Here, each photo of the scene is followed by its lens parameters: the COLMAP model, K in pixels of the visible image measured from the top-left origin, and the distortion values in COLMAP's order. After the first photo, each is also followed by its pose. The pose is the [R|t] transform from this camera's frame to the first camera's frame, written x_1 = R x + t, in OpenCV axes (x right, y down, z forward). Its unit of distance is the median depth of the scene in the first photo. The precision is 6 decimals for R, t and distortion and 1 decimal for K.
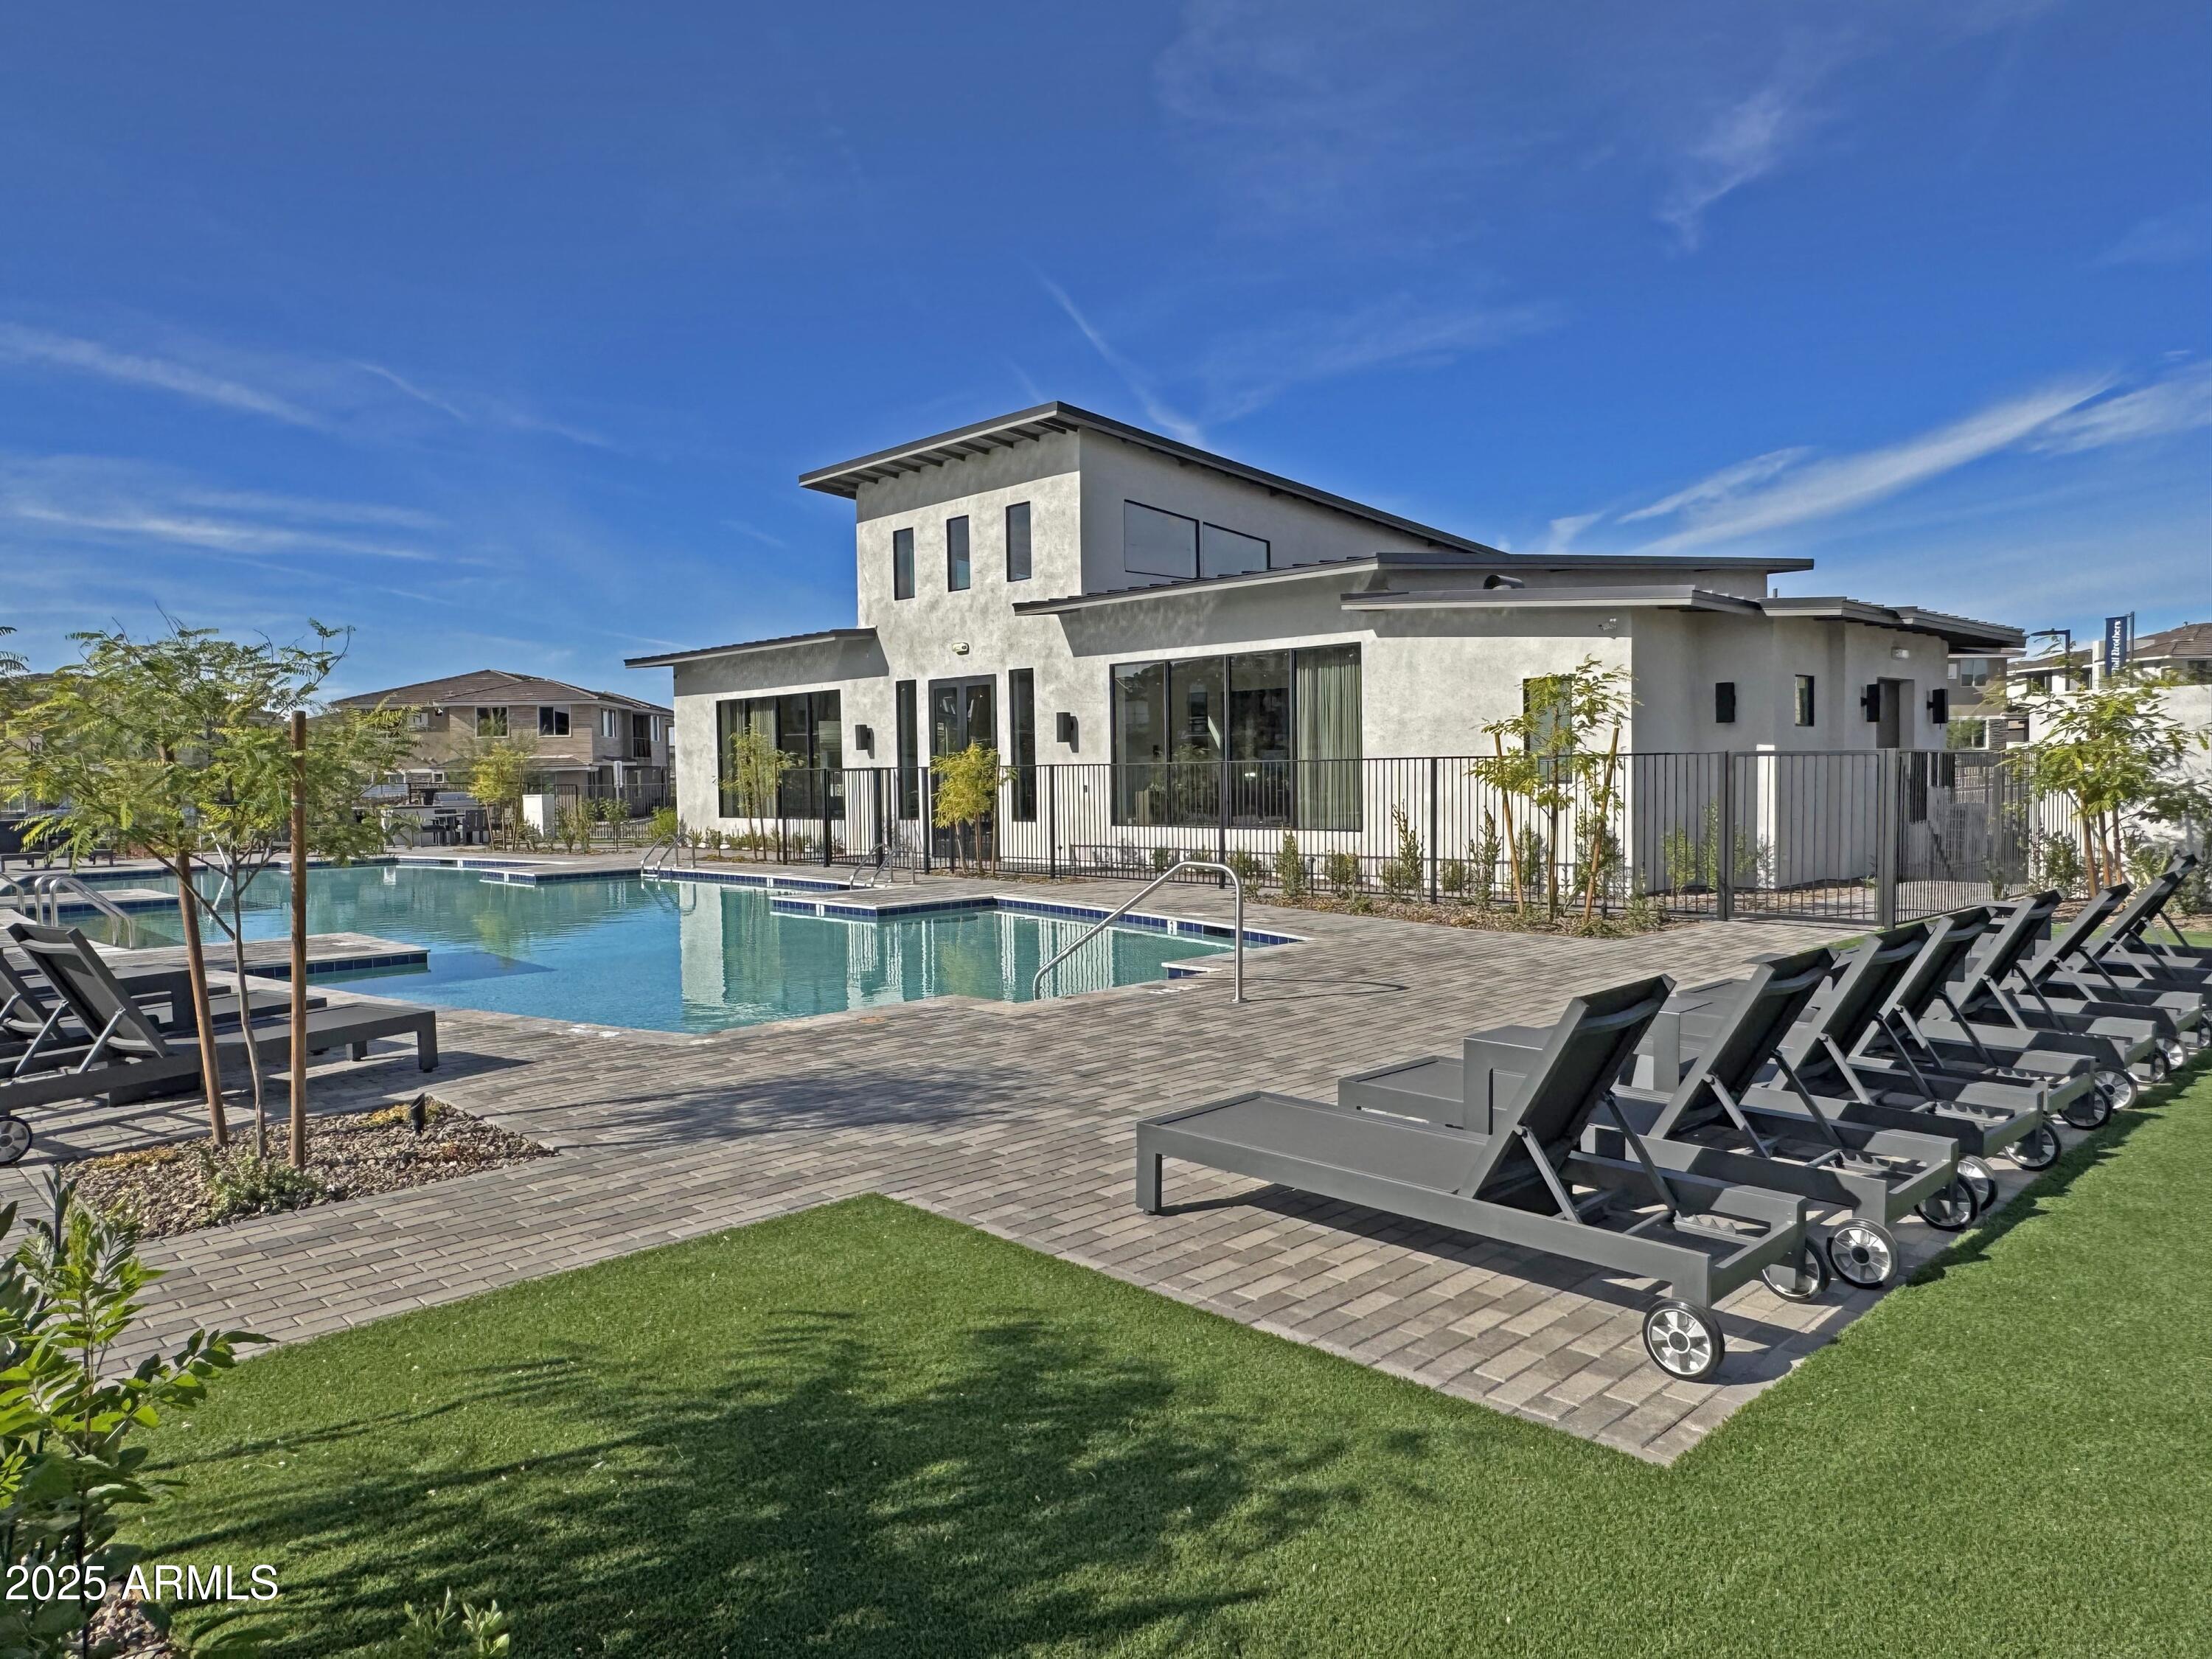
lens RADIAL K [[1461.7, 0, 1106.0], [0, 1461.7, 829.5], [0, 0, 1]] dist [-0.000931, 0.000014]
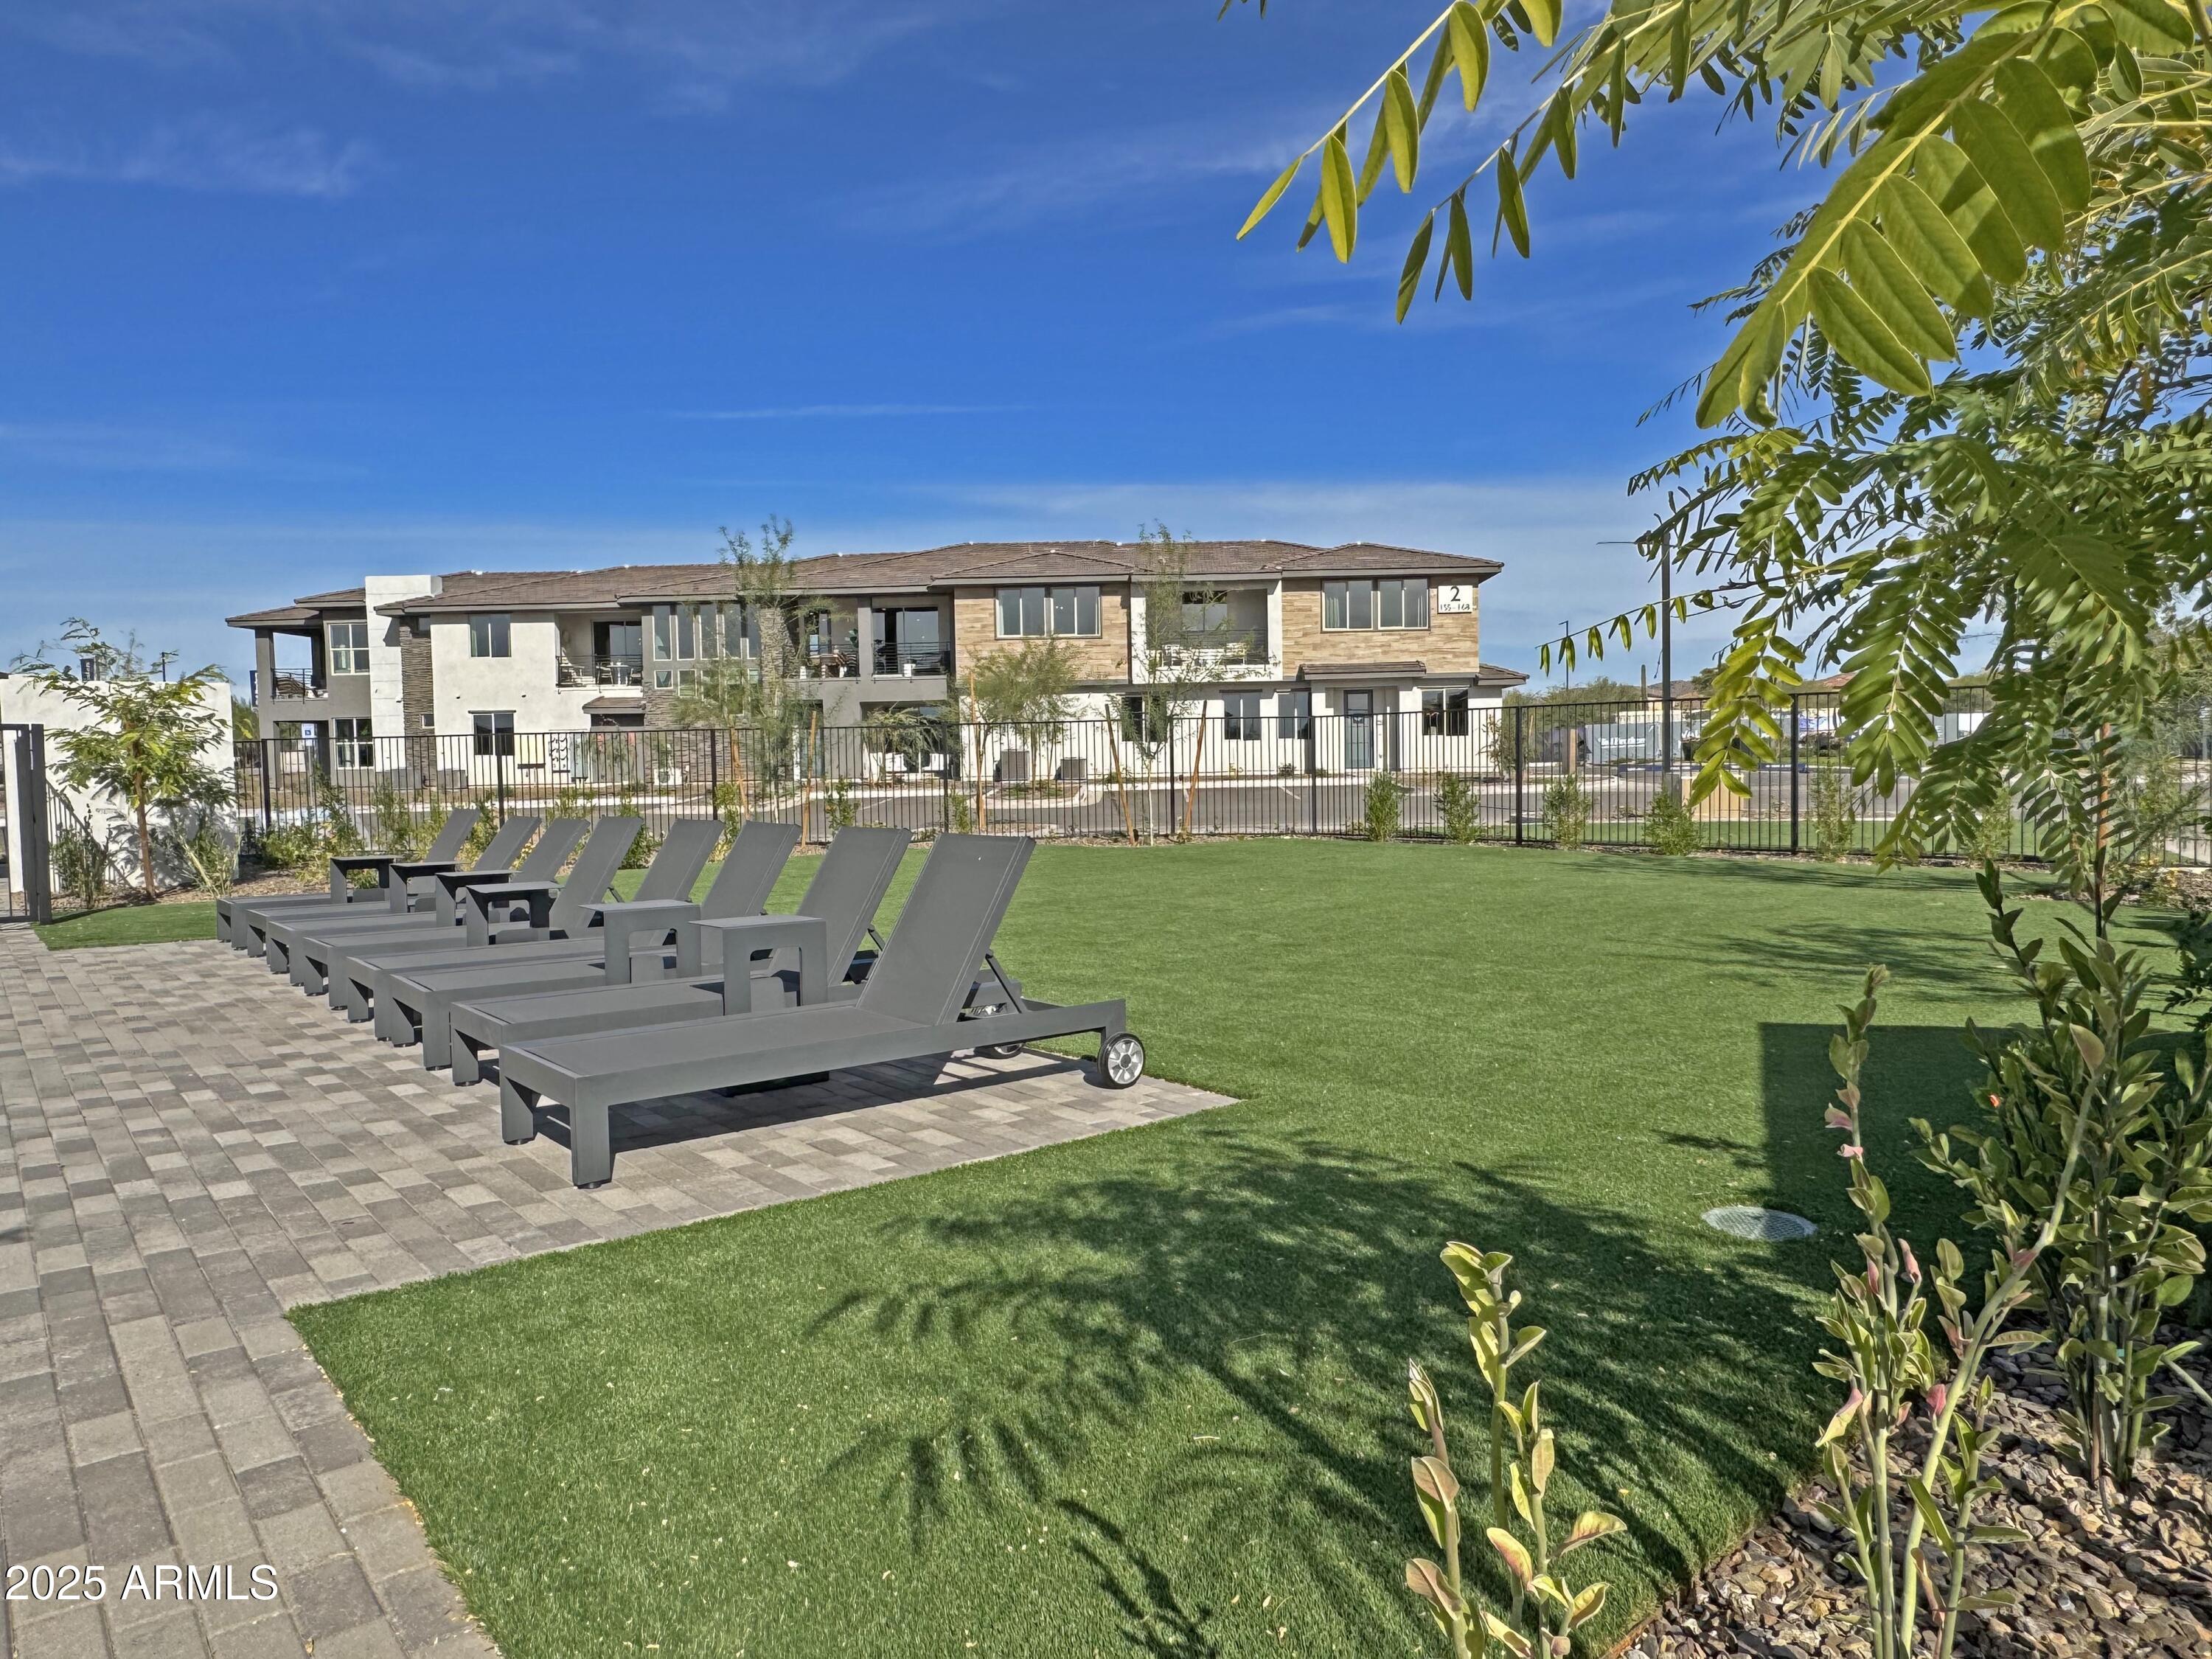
lens RADIAL K [[1461.7, 0, 1106.0], [0, 1461.7, 829.5], [0, 0, 1]] dist [-0.000931, 0.000014]
pose [[0.084884, -0.037297, 0.995693, -1.037173], [0.056403, 0.997877, 0.032570, 0.075194], [-0.994793, 0.053395, 0.086808, 0.877250]]
